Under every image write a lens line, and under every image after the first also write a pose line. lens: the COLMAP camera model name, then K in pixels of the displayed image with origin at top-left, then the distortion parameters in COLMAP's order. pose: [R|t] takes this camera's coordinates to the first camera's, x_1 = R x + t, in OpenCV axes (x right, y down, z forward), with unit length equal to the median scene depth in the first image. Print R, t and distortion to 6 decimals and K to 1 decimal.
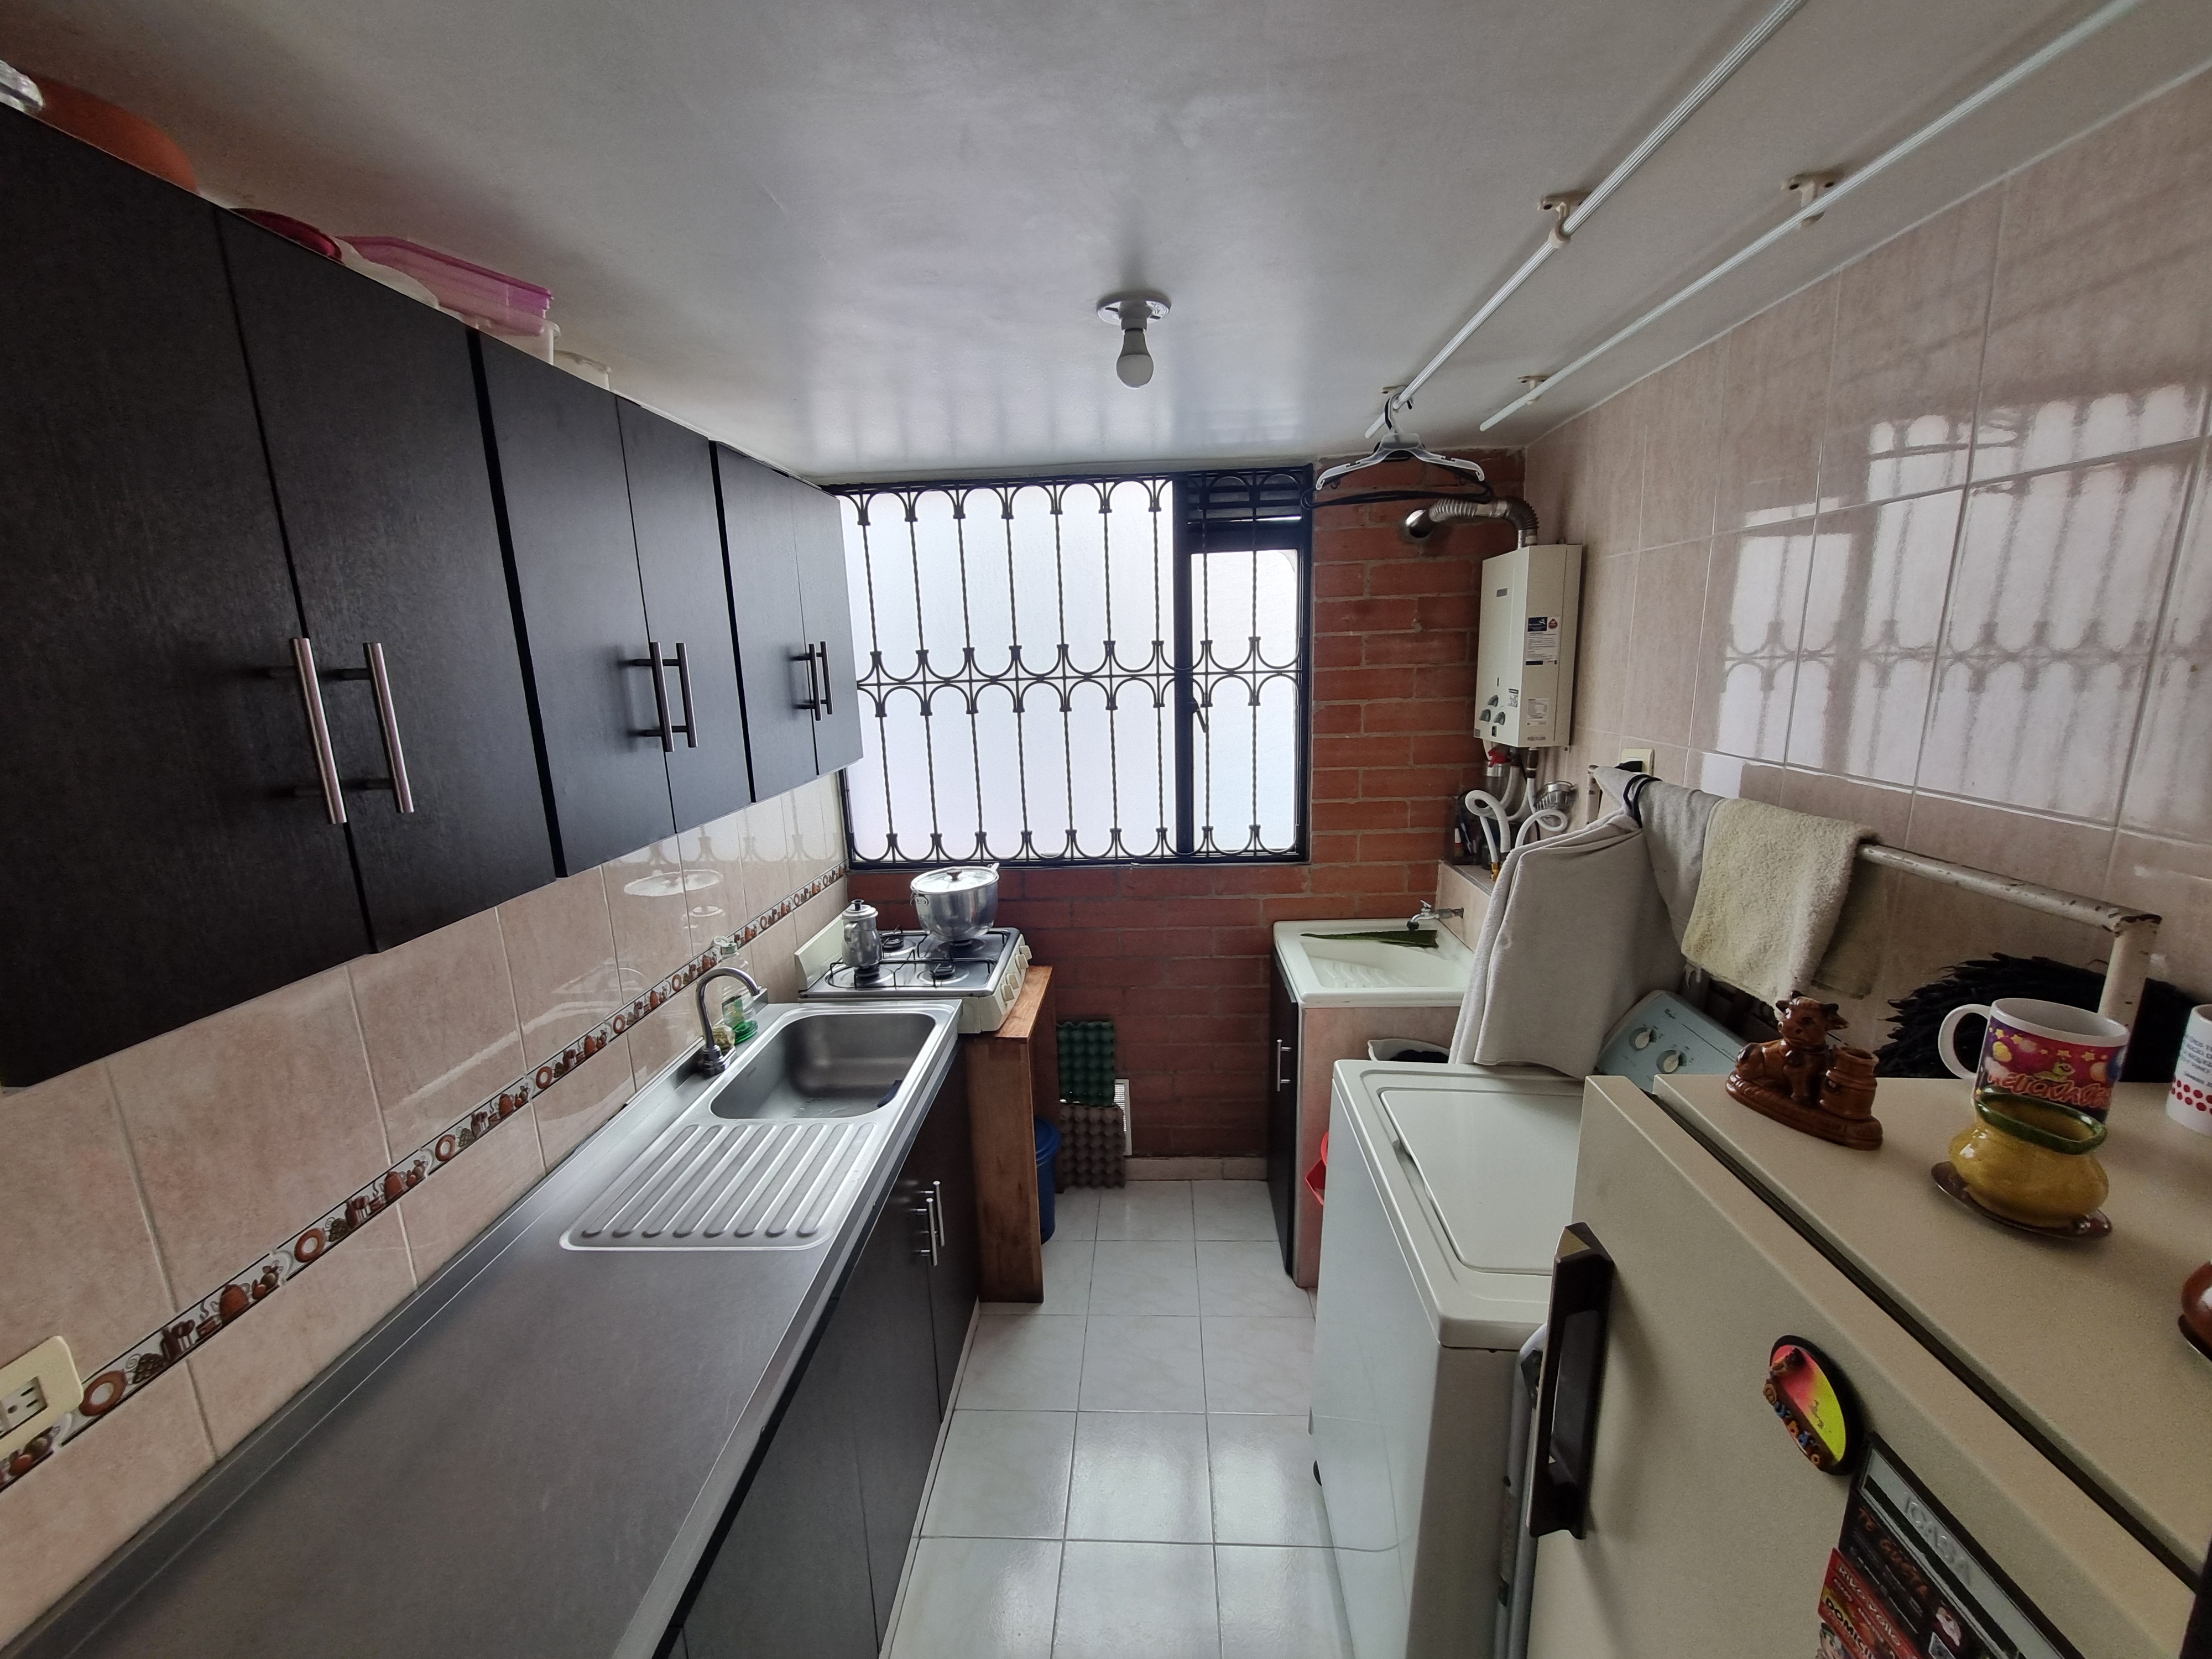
lens RADIAL K [[859.5, 0, 1108.1], [0, 859.5, 822.5], [0, 0, 1]] dist [-0.007957, 0.003508]
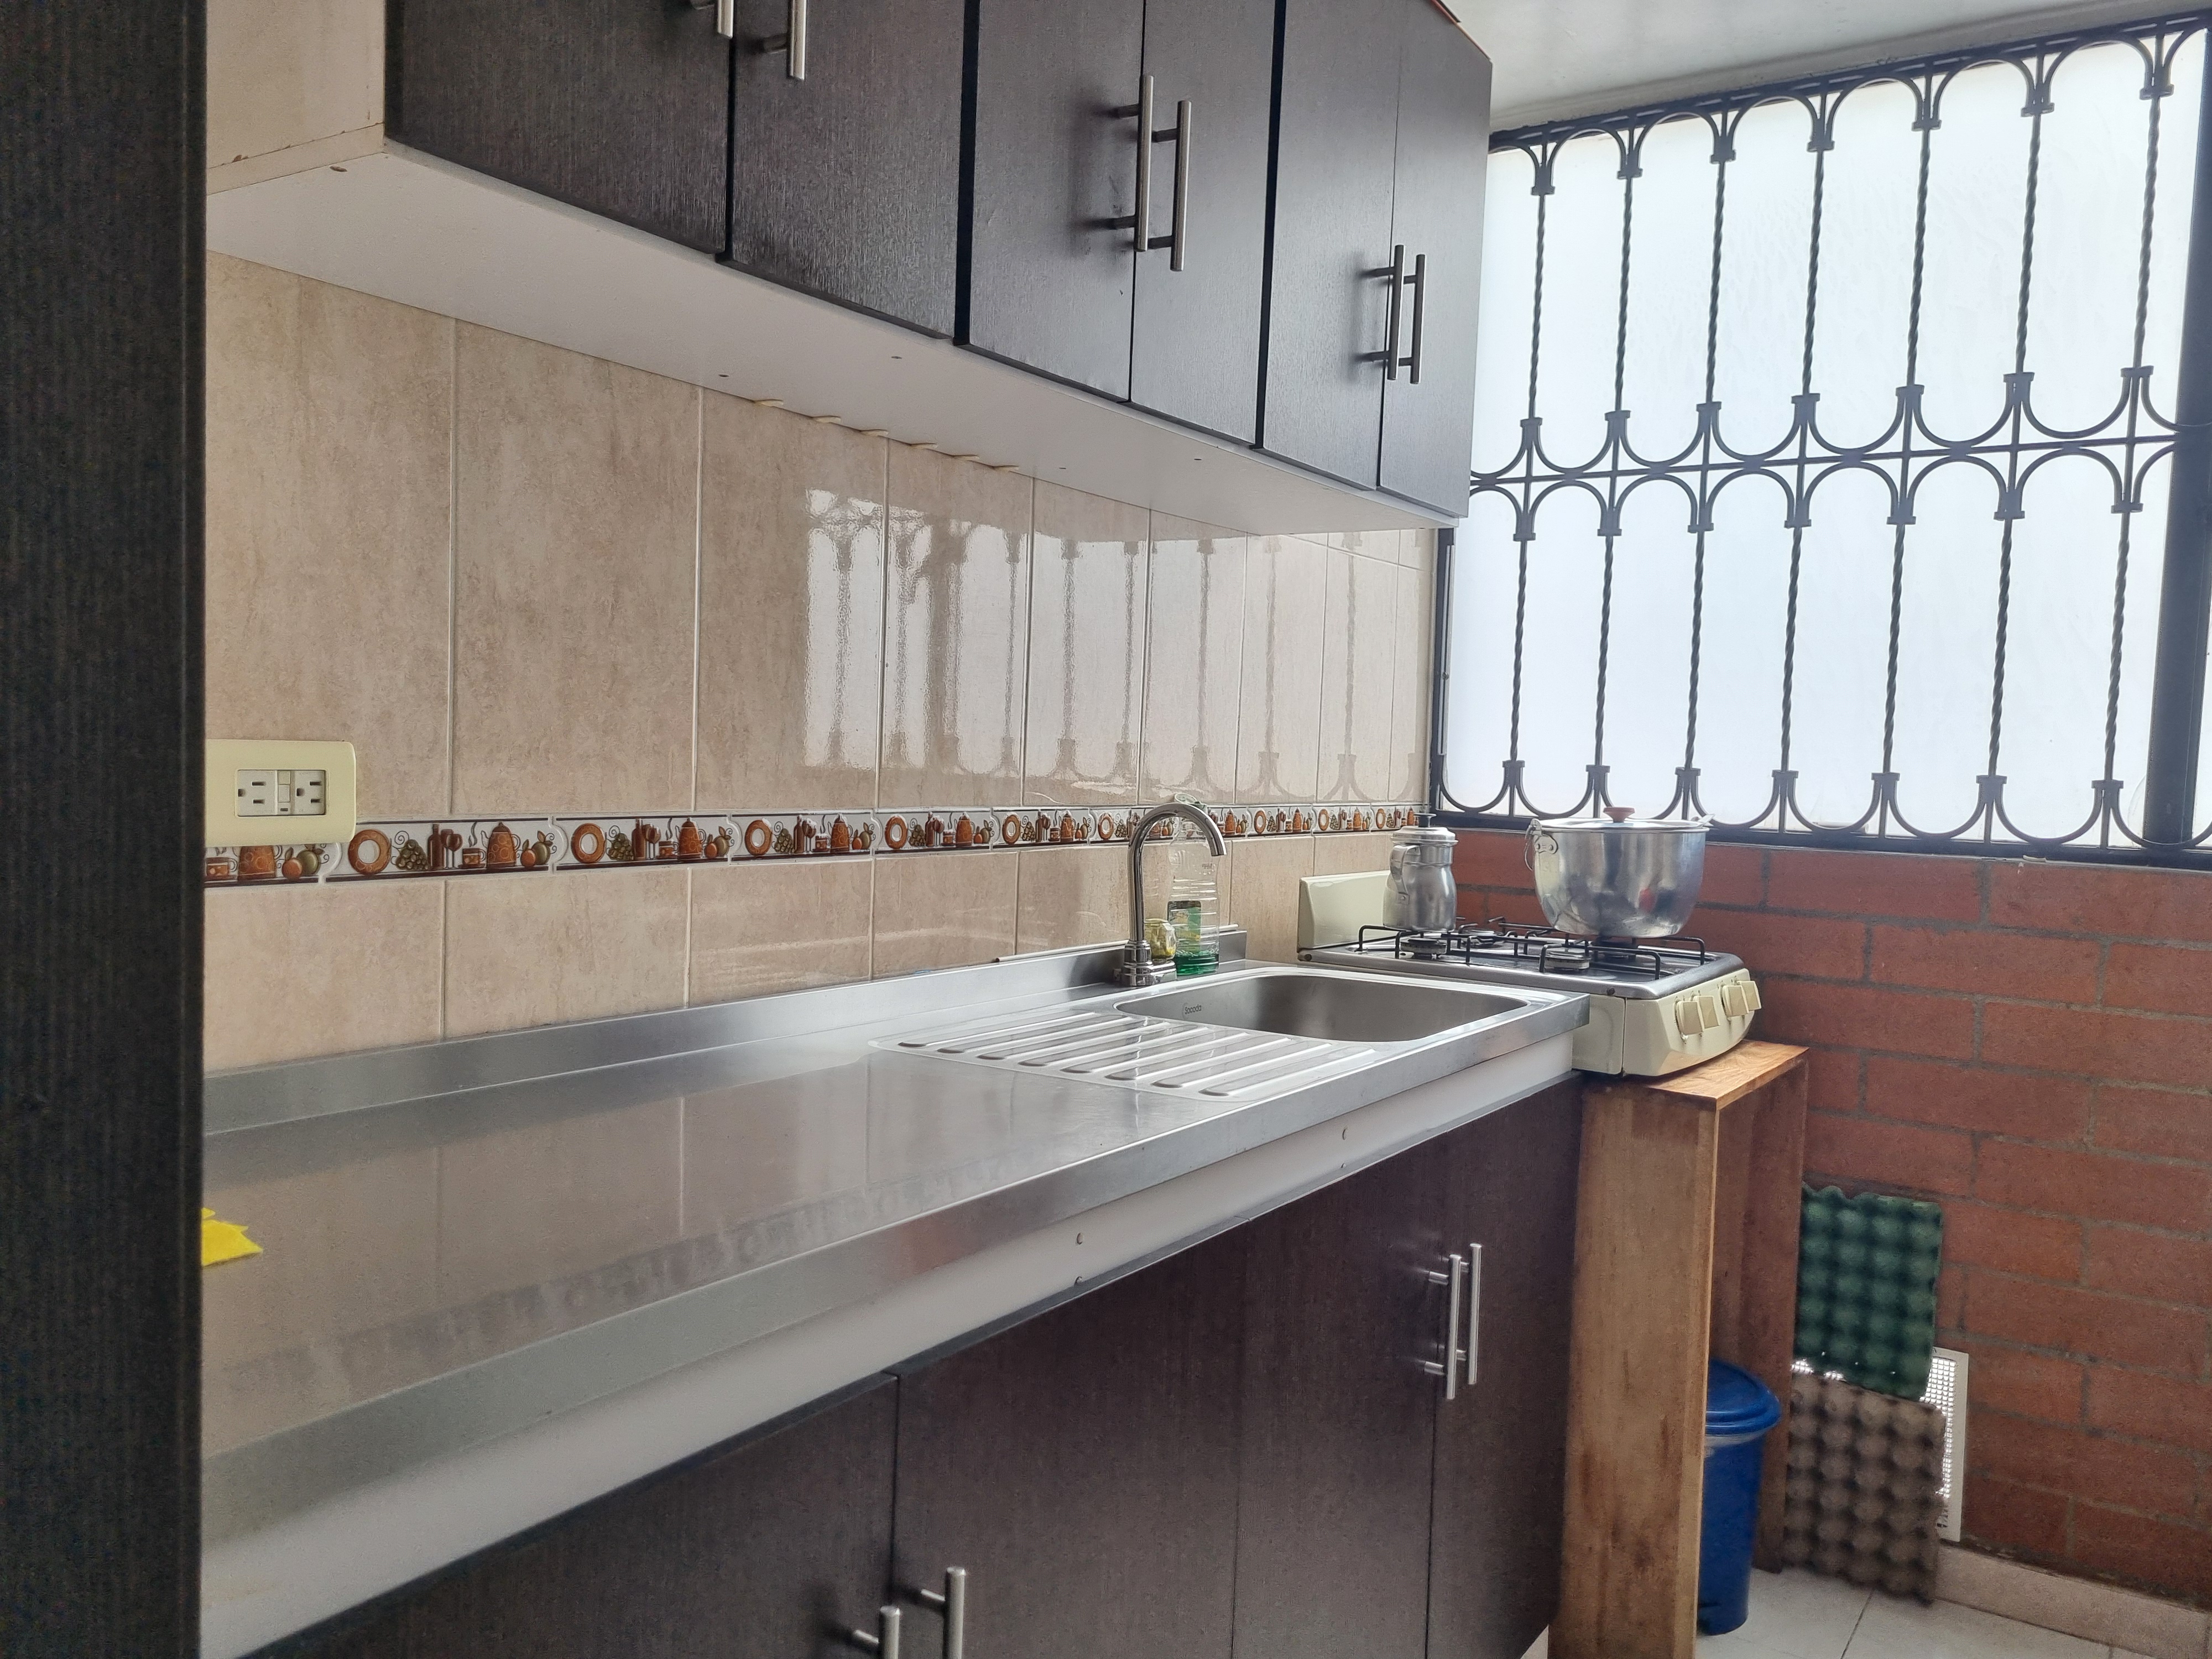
lens RADIAL K [[1681.8, 0, 1117.3], [0, 1681.8, 824.5], [0, 0, 1]] dist [0.057661, -0.053059]
pose [[0.860761, 0.090474, -0.500904, 0.066724], [-0.166580, 0.979957, -0.109252, 0.218535], [0.480980, 0.177480, 0.858580, -0.007657]]
